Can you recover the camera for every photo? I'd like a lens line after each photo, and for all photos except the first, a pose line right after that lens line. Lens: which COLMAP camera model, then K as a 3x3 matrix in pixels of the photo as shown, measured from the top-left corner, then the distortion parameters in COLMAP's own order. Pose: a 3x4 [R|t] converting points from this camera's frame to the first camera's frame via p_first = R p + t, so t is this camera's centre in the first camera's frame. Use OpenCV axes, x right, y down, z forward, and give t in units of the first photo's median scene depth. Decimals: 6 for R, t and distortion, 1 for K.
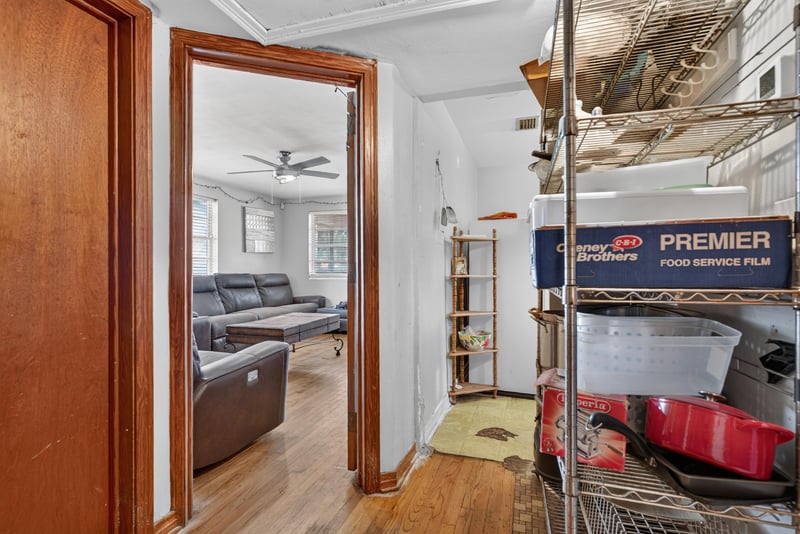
lens RADIAL K [[387.8, 0, 400.0], [0, 387.8, 267.0], [0, 0, 1]] dist [-0.000192, 0.000186]
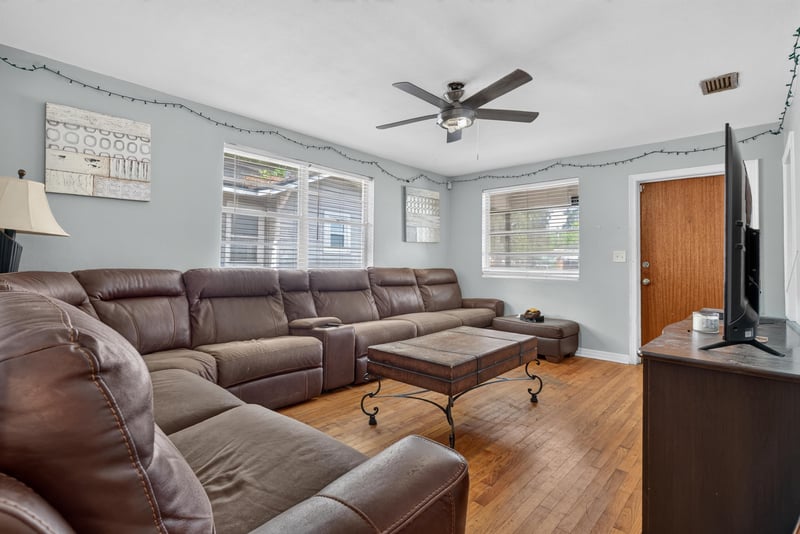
lens RADIAL K [[387.8, 0, 400.0], [0, 387.8, 267.0], [0, 0, 1]] dist [-0.000192, 0.000186]
pose [[0.914254, 0.016401, -0.404810, -0.081453], [-0.009853, 0.999785, 0.018254, 0.000475], [0.405023, -0.012701, 0.914218, 0.260934]]
